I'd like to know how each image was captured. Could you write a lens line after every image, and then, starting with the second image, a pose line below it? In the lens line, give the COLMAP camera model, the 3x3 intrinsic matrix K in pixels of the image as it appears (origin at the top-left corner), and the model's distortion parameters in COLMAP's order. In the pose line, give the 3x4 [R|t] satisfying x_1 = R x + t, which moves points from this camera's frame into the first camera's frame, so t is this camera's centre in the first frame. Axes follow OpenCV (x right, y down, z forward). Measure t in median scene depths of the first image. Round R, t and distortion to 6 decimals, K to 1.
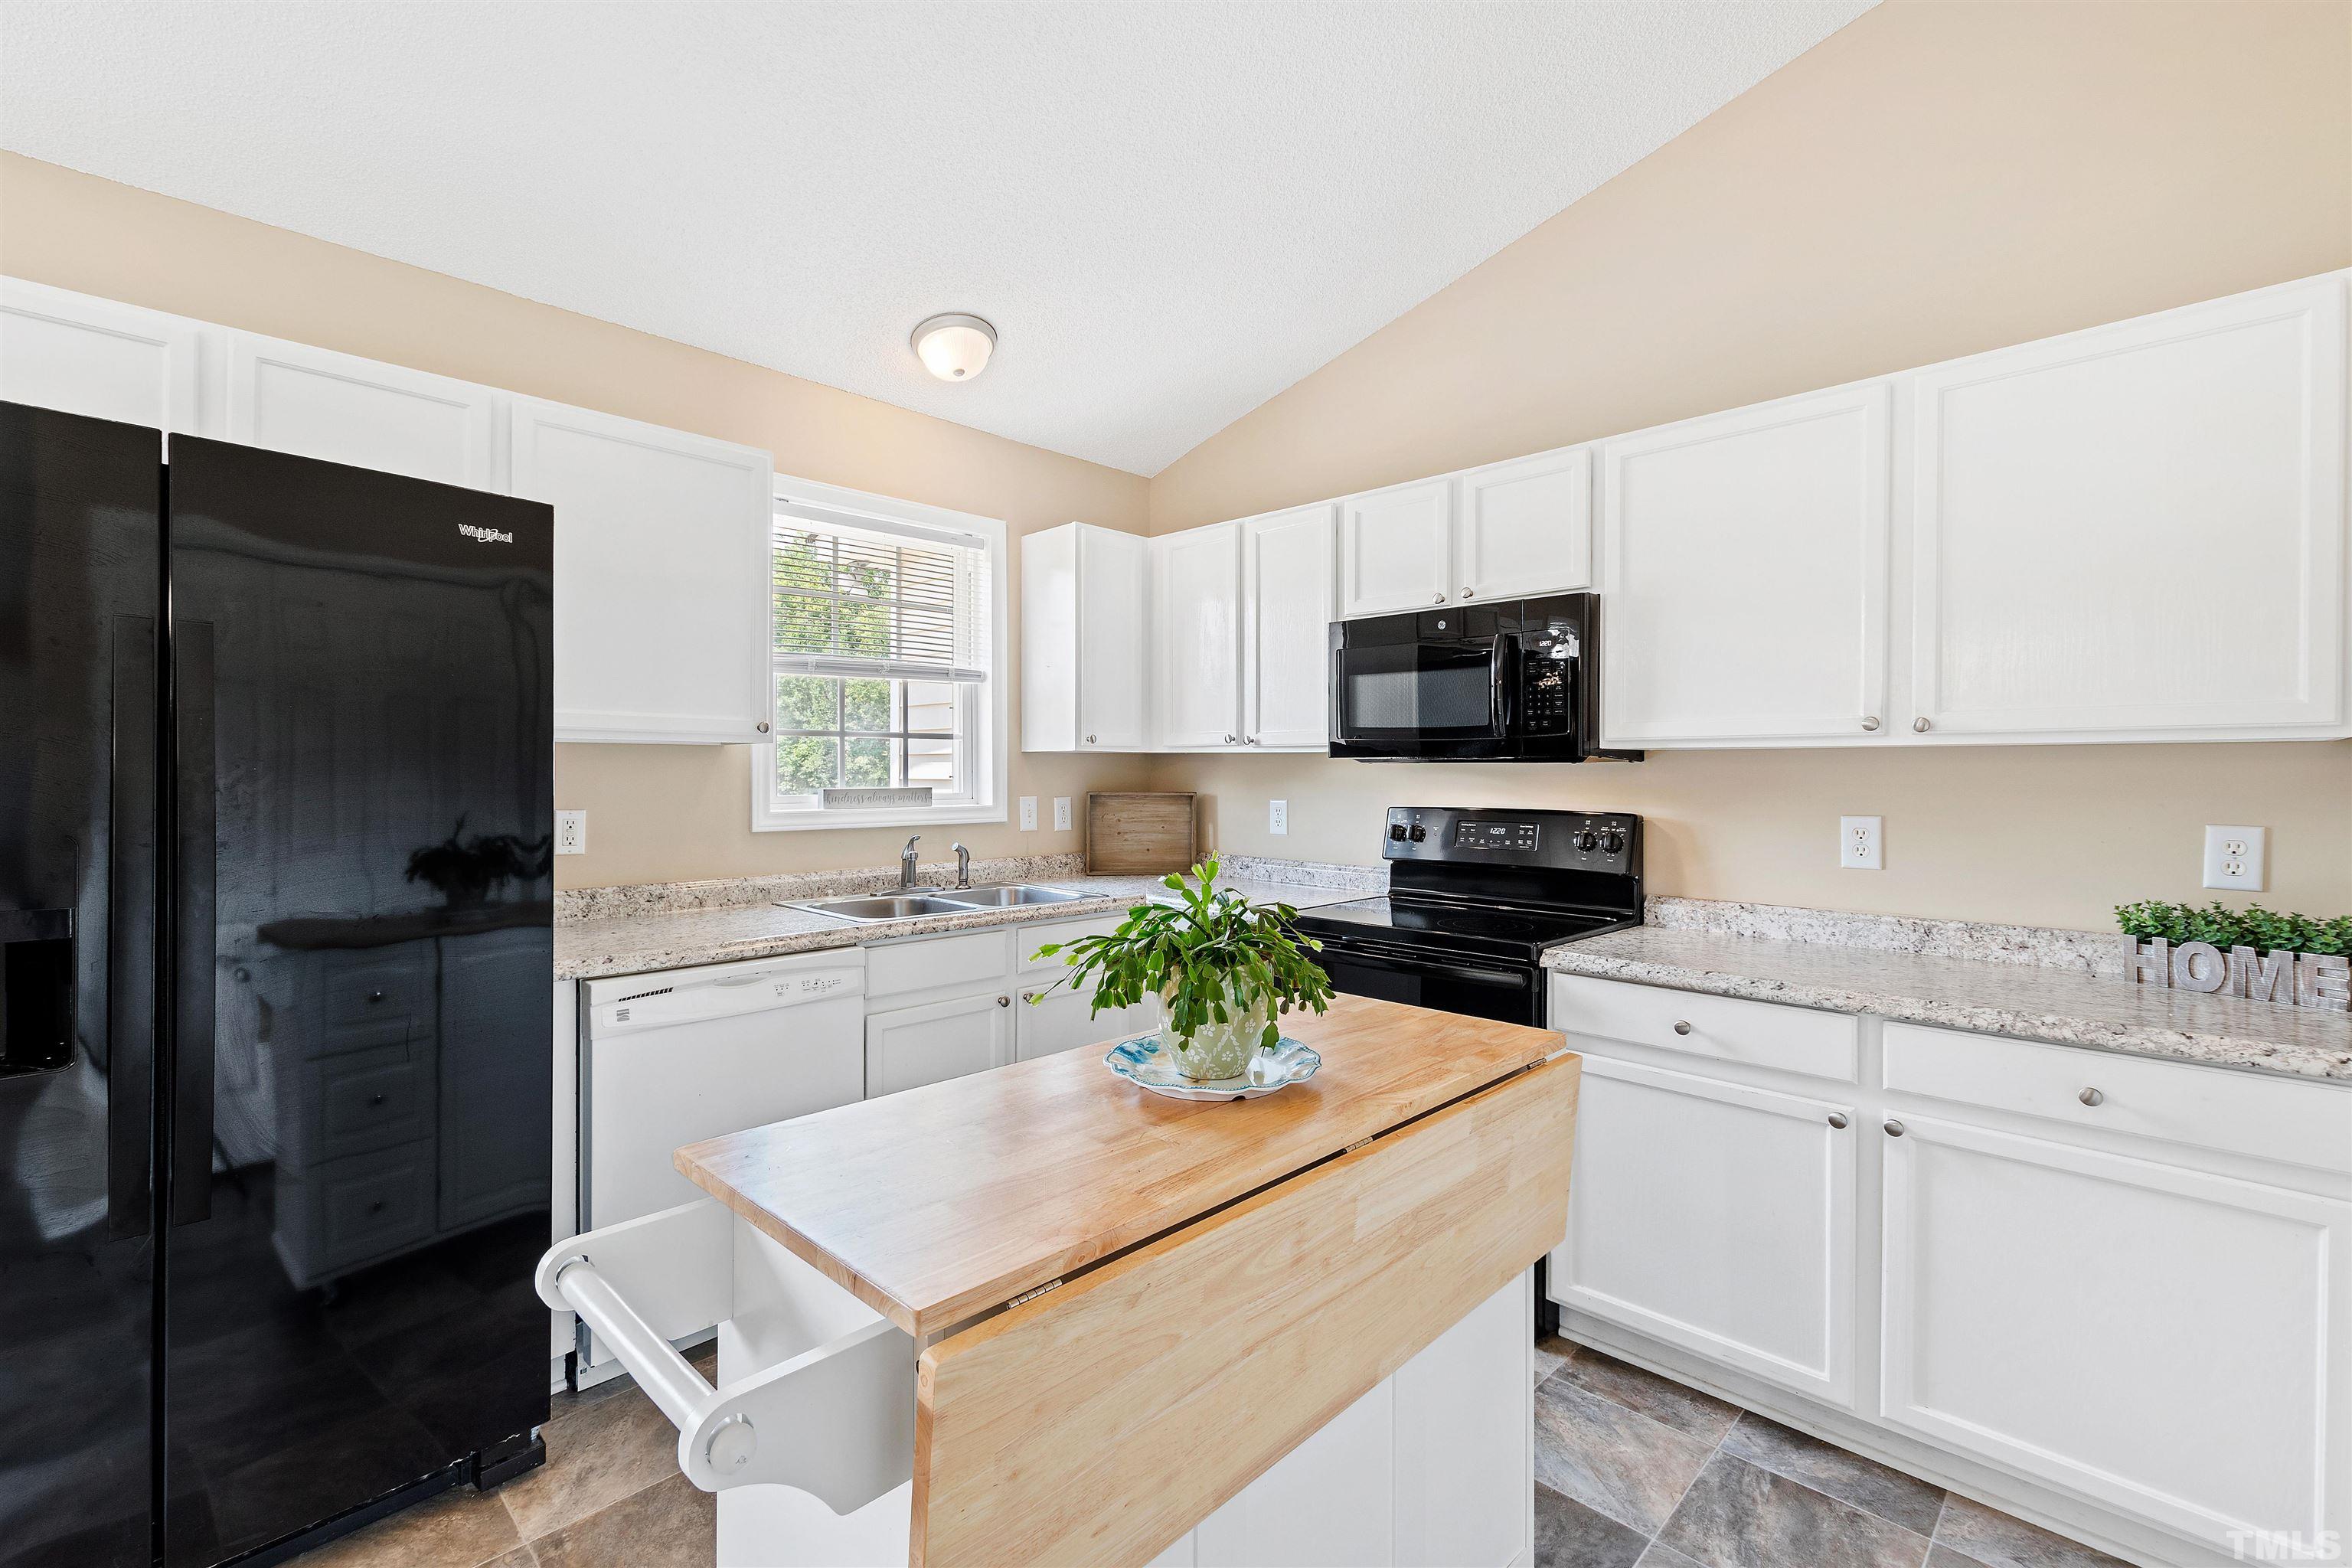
lens RADIAL K [[1031.2, 0, 1159.2], [0, 1031.2, 776.2], [0, 0, 1]] dist [-0.007231, -0.000320]
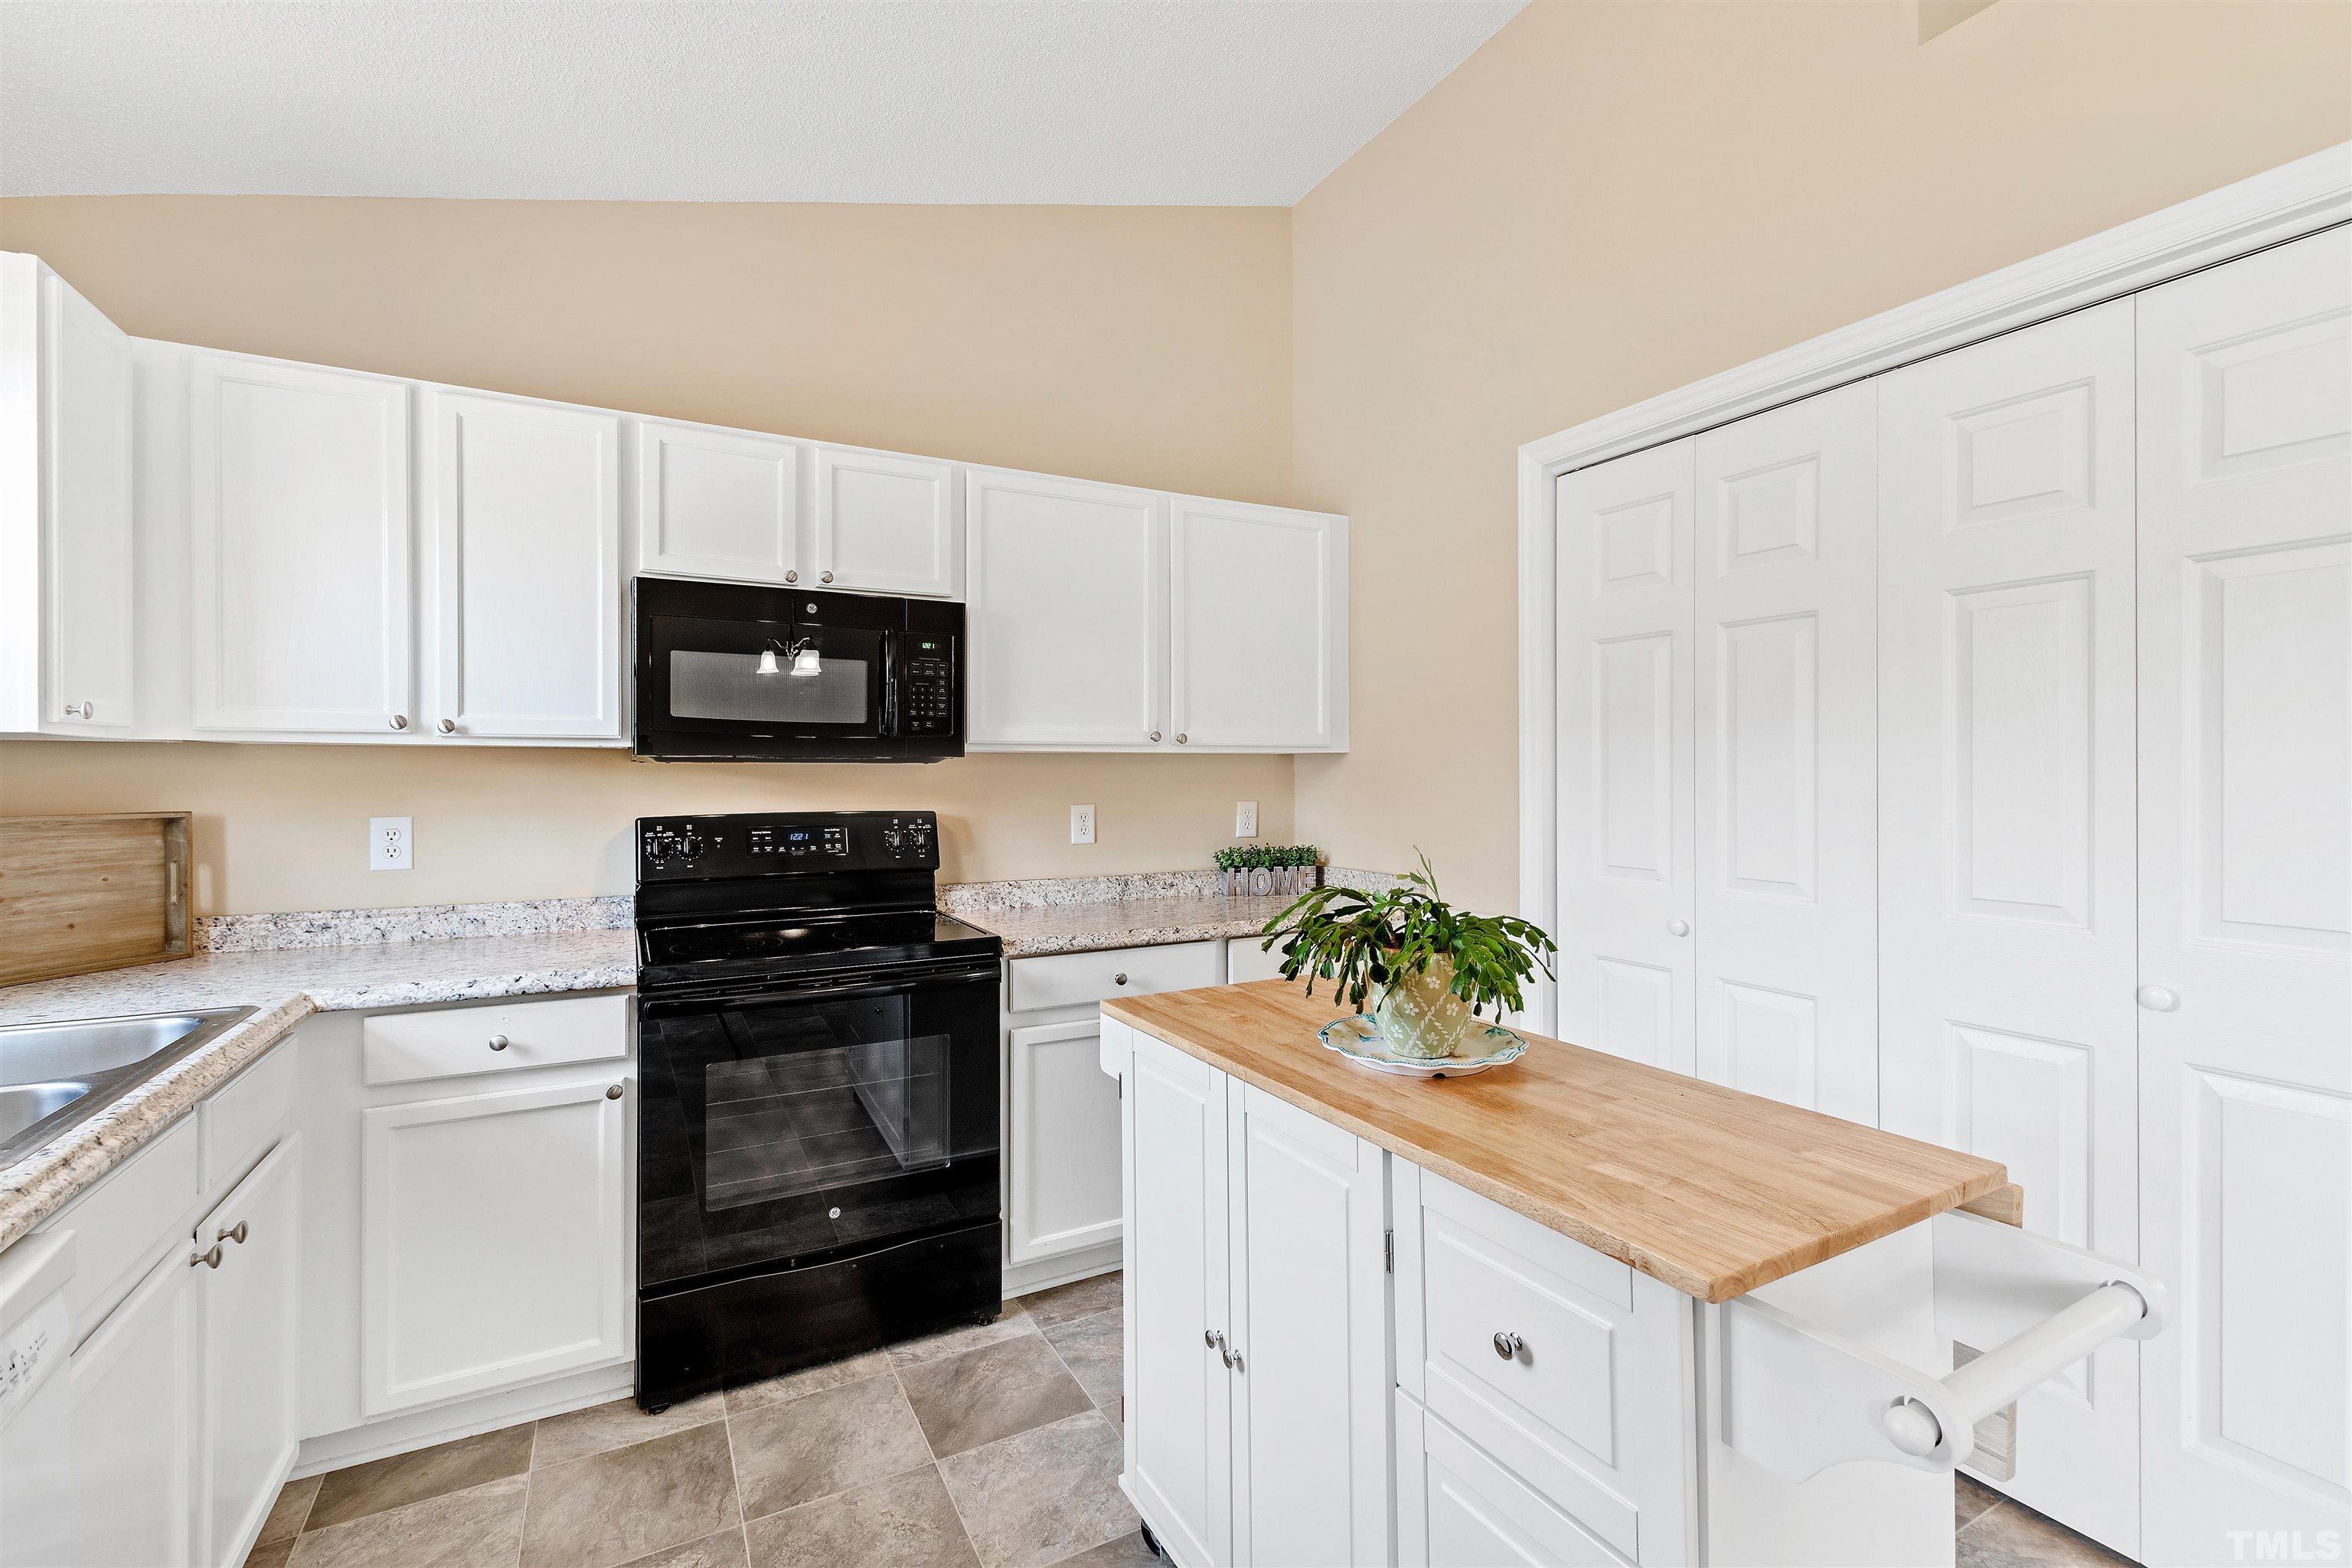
lens RADIAL K [[1031.2, 0, 1184.6], [0, 1031.2, 772.3], [0, 0, 1]] dist [-0.007231, -0.000320]
pose [[0.271800, -0.004983, 0.962341, -0.491297], [0.007987, 0.999964, 0.002922, -0.004606], [-0.962321, 0.006892, 0.271830, 0.441659]]
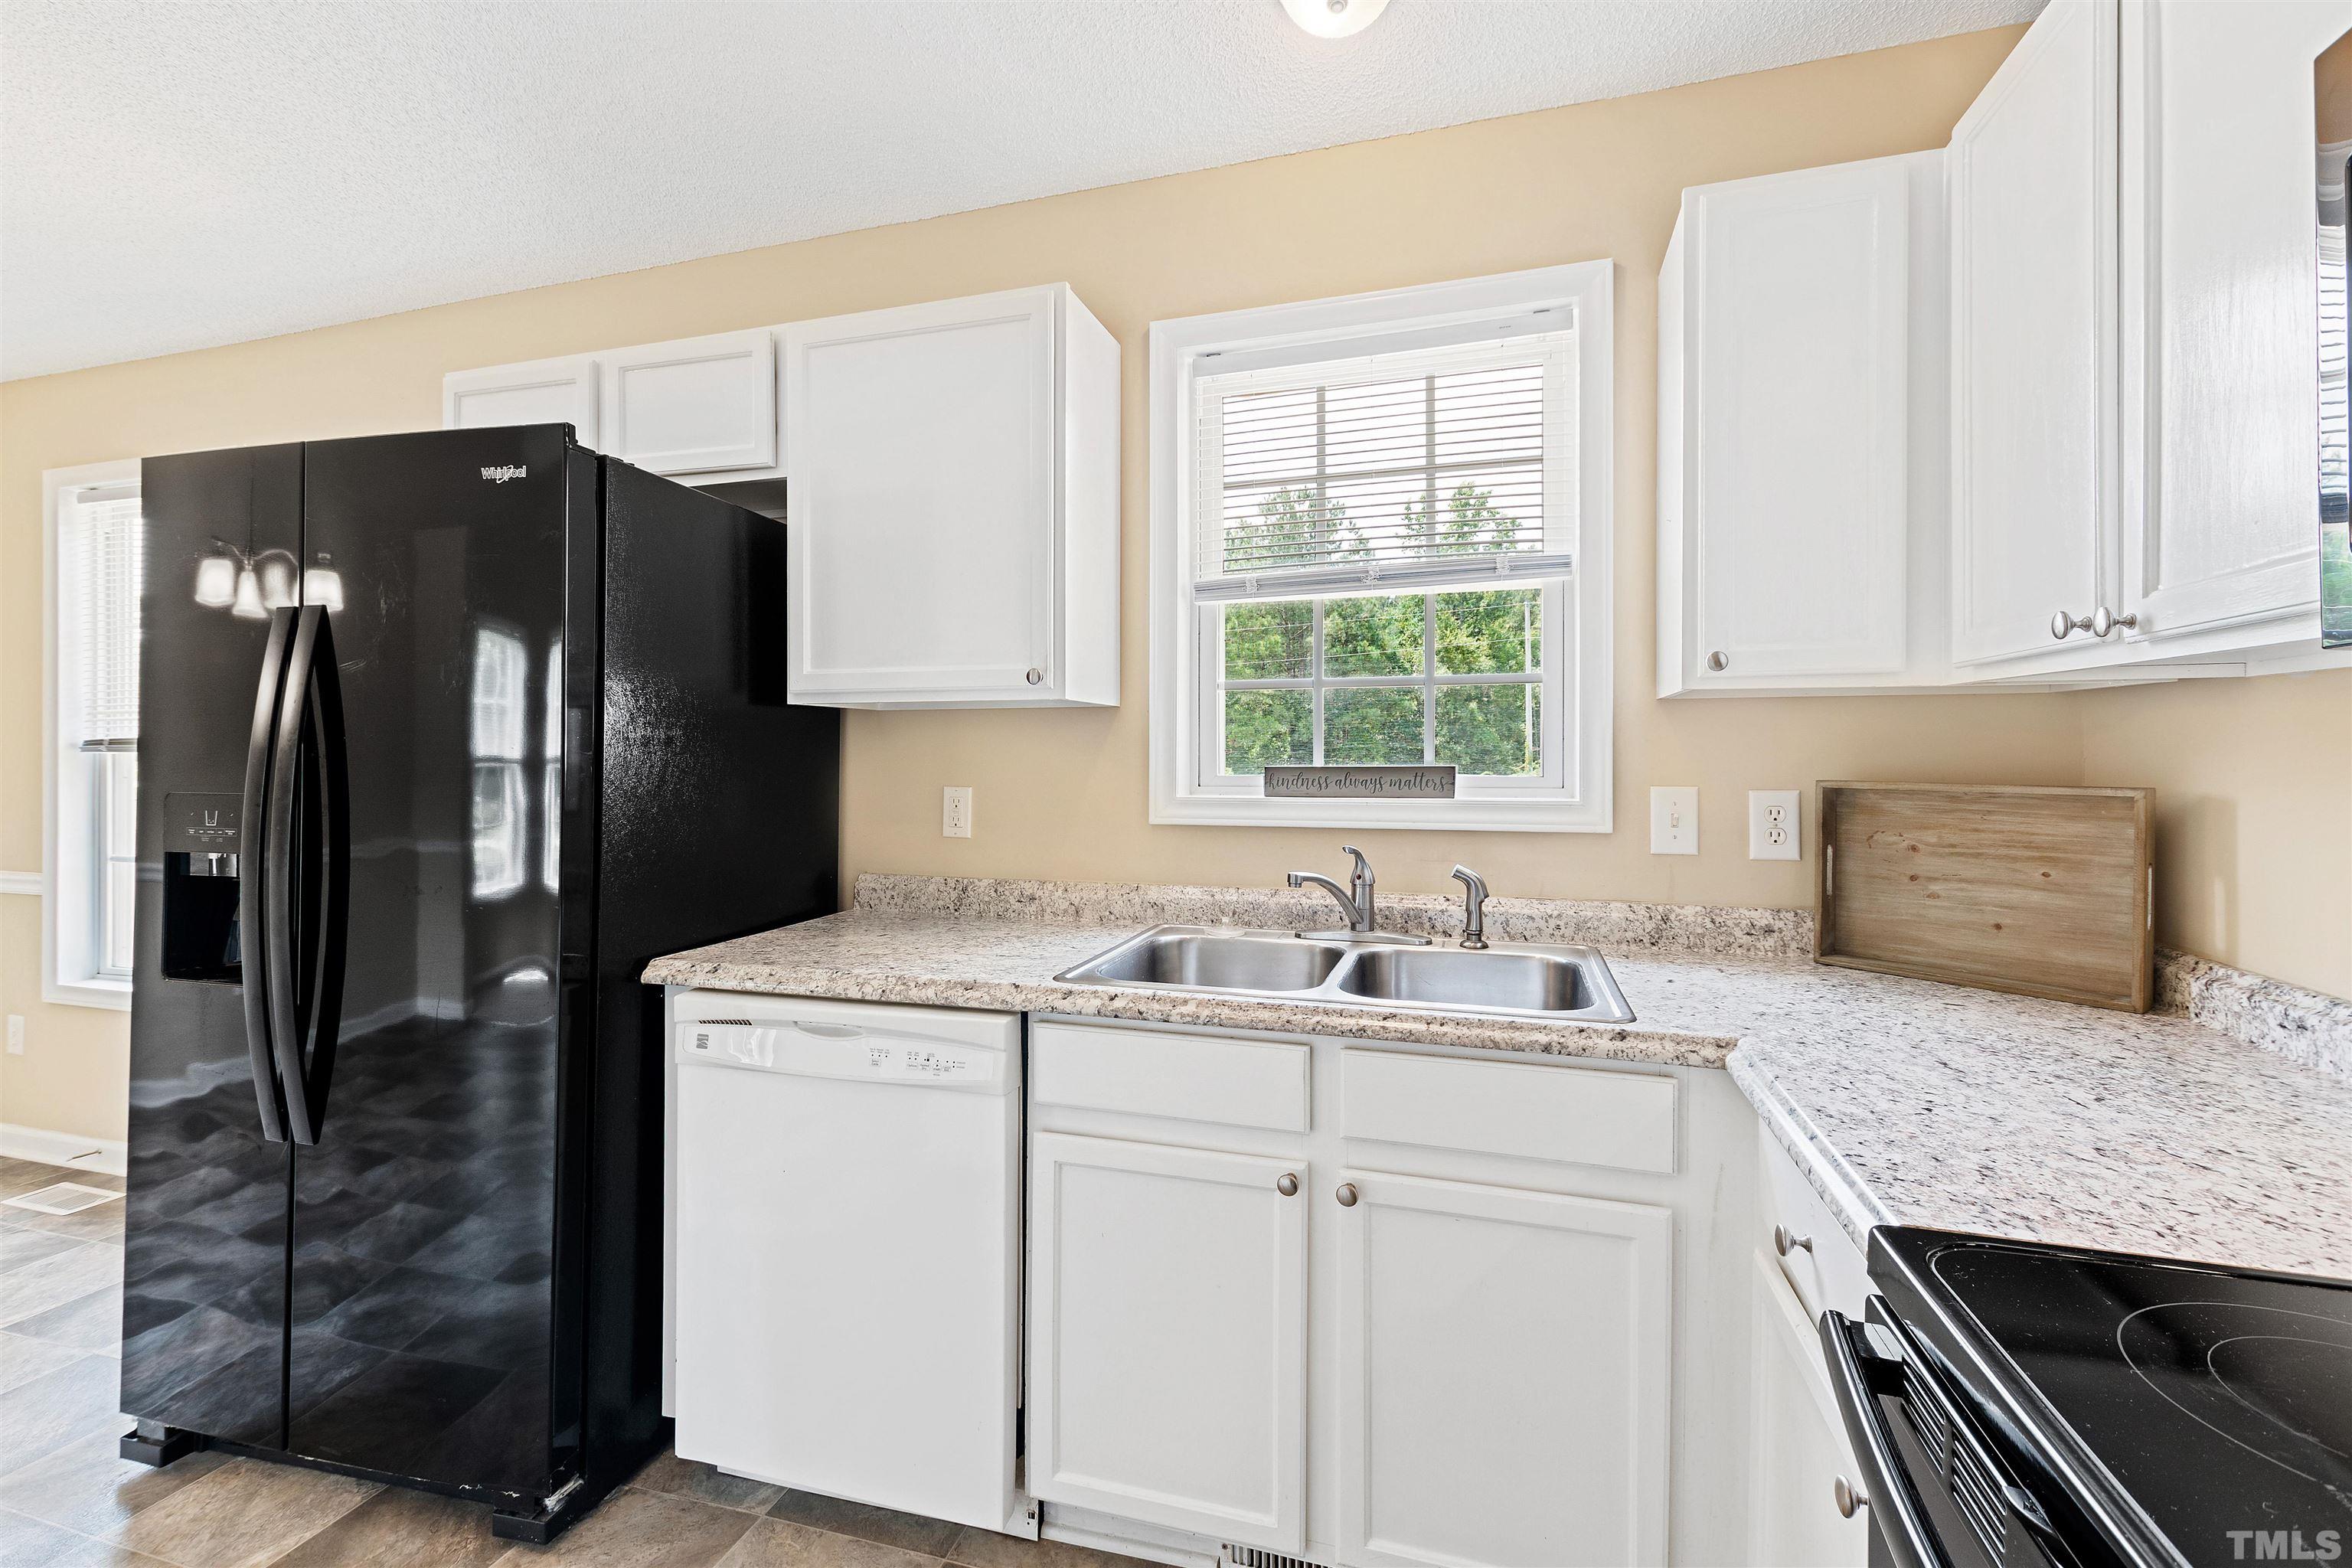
lens RADIAL K [[1031.2, 0, 1158.3], [0, 1031.2, 768.0], [0, 0, 1]] dist [-0.007231, -0.000320]
pose [[0.463614, 0.010950, -0.885970, 0.269232], [-0.003039, 0.999937, 0.010768, 0.007162], [0.886032, -0.002300, 0.463618, 0.717126]]
